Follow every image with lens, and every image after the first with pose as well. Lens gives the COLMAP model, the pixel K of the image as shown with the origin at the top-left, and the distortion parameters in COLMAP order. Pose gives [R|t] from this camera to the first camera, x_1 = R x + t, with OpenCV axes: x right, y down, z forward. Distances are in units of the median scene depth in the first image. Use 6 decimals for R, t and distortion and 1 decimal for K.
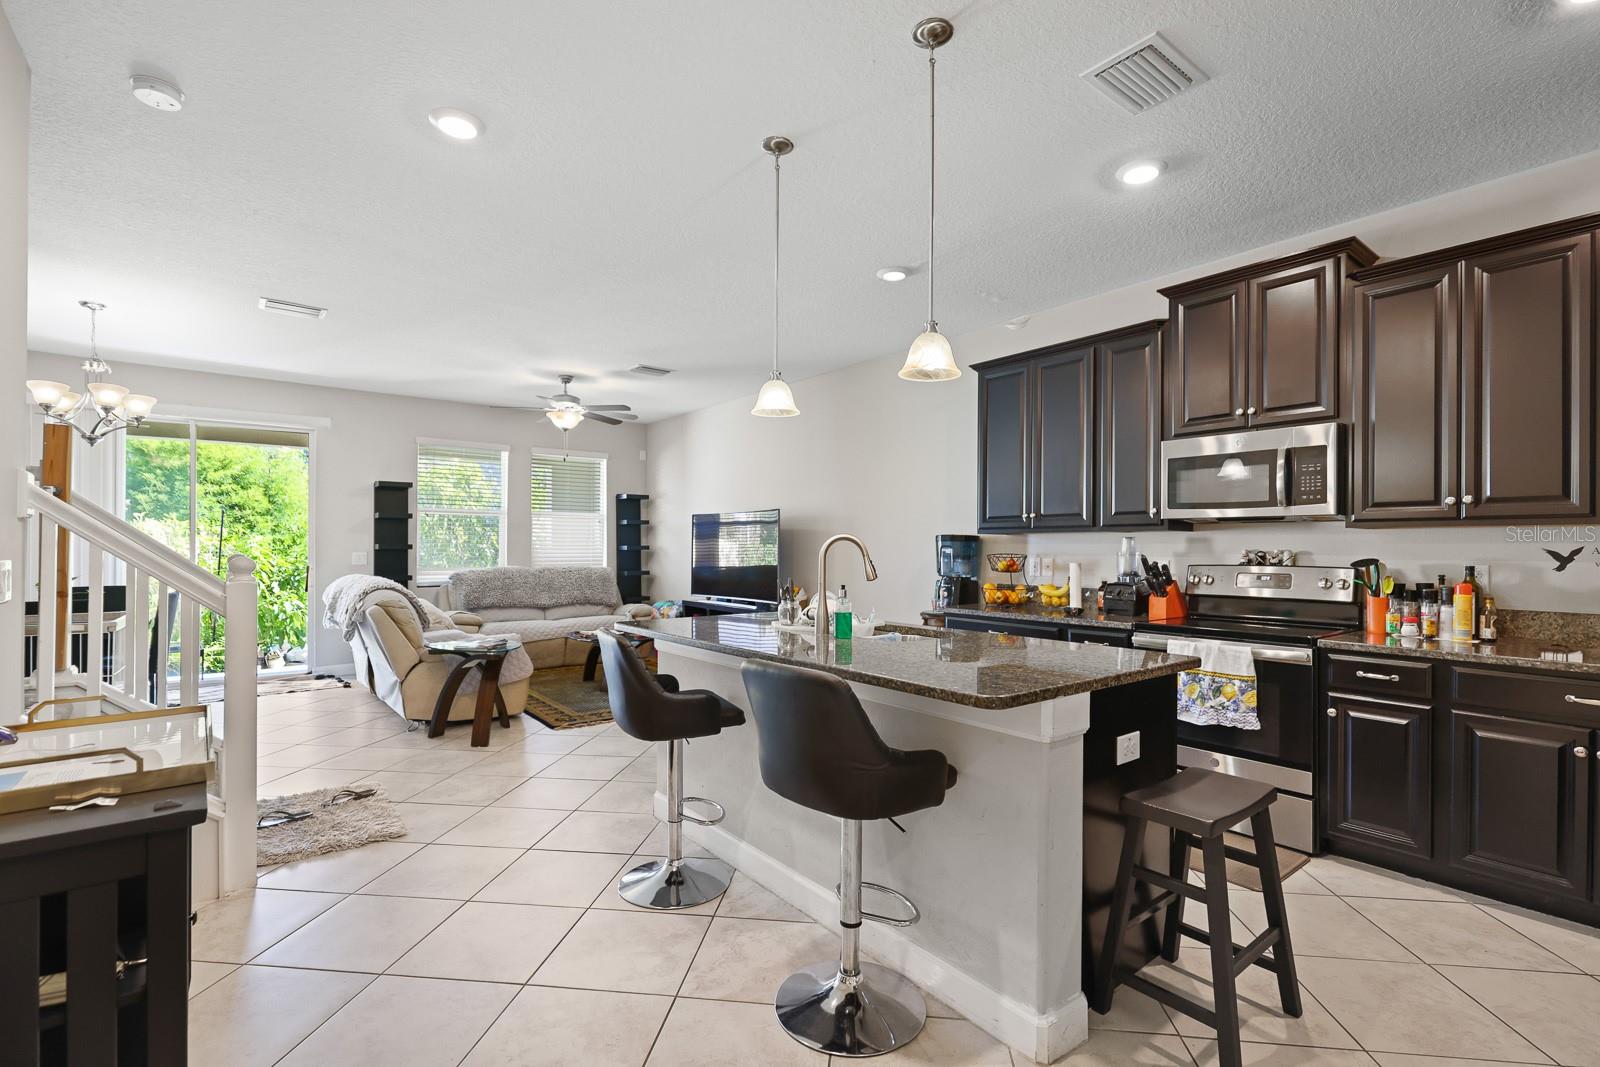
lens RADIAL K [[726.2, 0, 804.6], [0, 726.2, 545.5], [0, 0, 1]] dist [-0.001868, 0.000487]
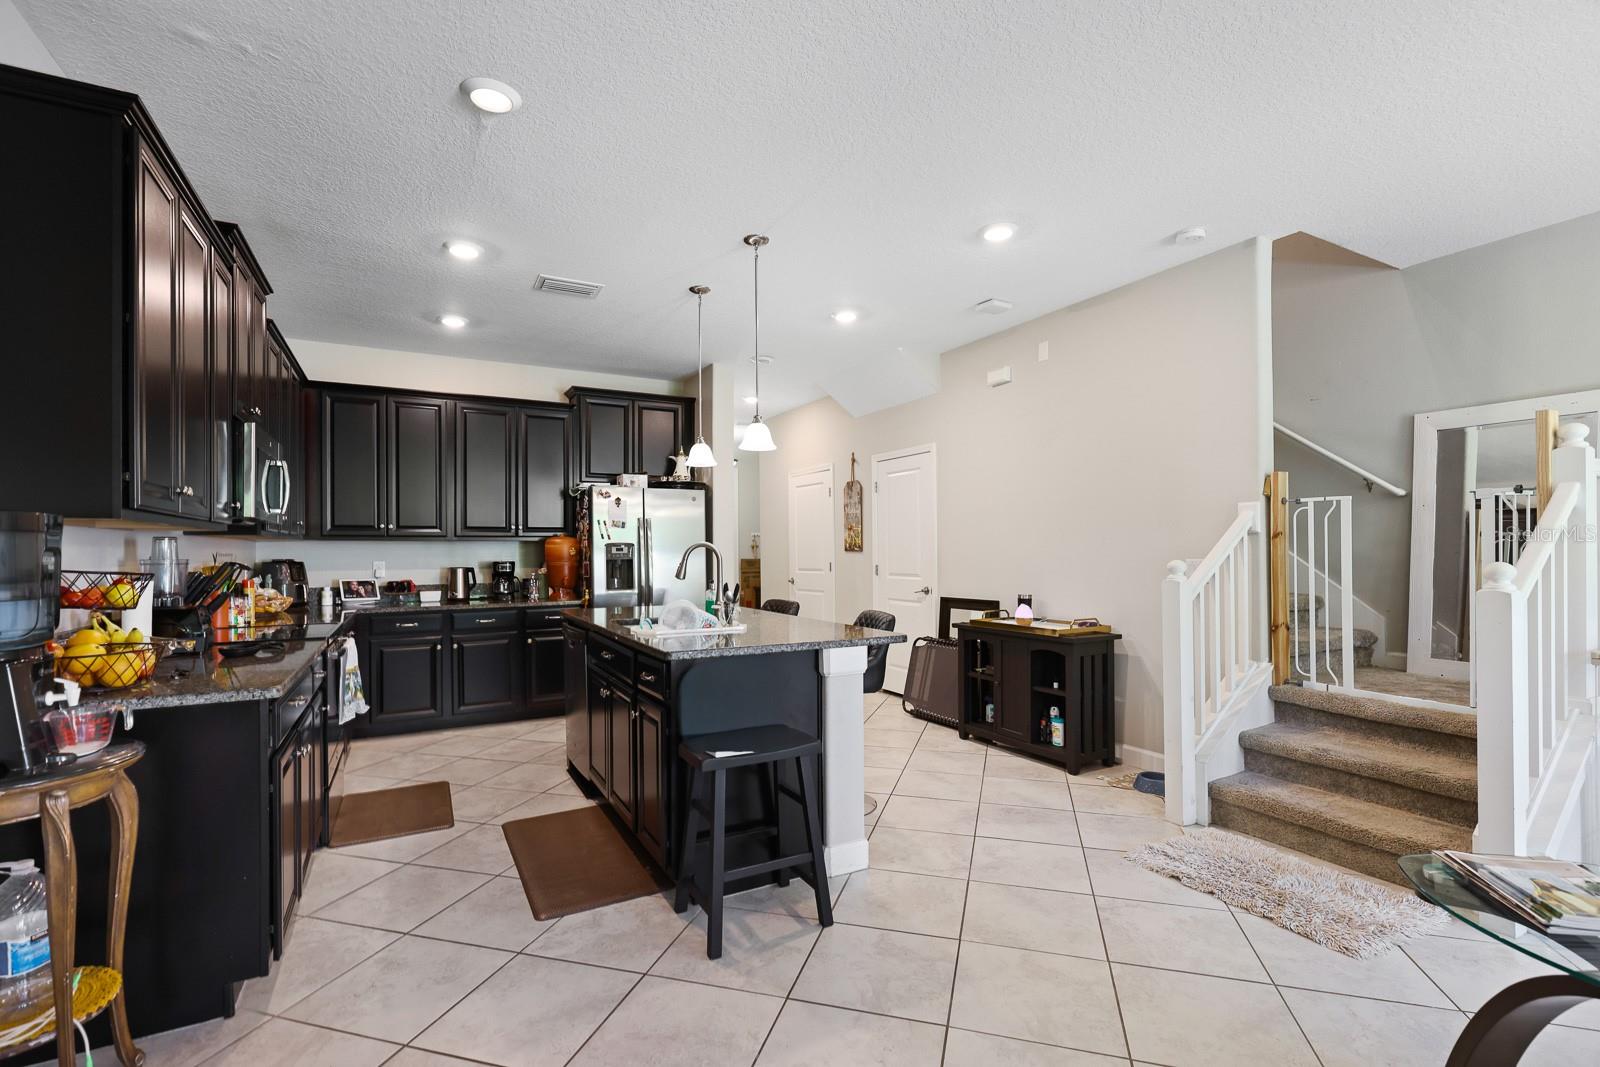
lens RADIAL K [[726.2, 0, 804.6], [0, 726.2, 545.5], [0, 0, 1]] dist [-0.001868, 0.000487]
pose [[-0.986067, 0.005940, 0.166241, -0.230273], [0.004909, 0.999966, -0.006616, 0.003006], [-0.166275, -0.005707, -0.986063, 1.553661]]
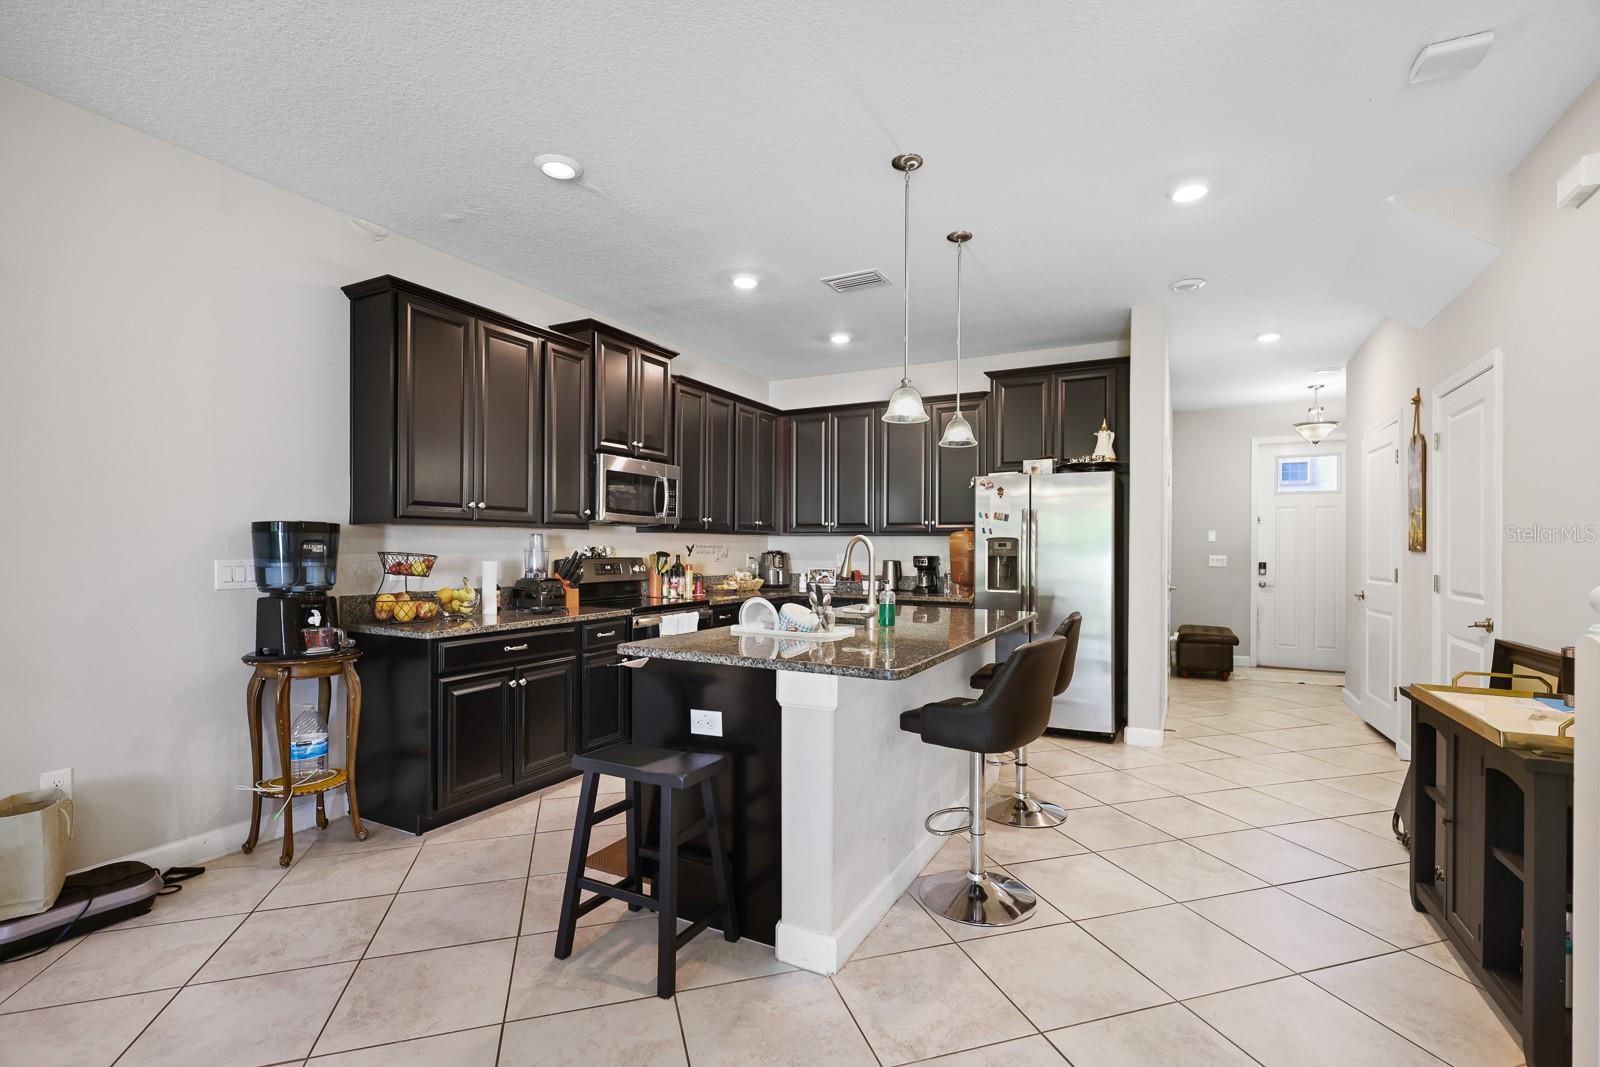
lens RADIAL K [[726.2, 0, 804.6], [0, 726.2, 545.5], [0, 0, 1]] dist [-0.001868, 0.000487]
pose [[-0.404876, -0.002276, 0.914369, -0.642101], [-0.006230, 0.999981, -0.000270, 0.003050], [-0.914350, -0.005806, -0.404883, 1.070738]]
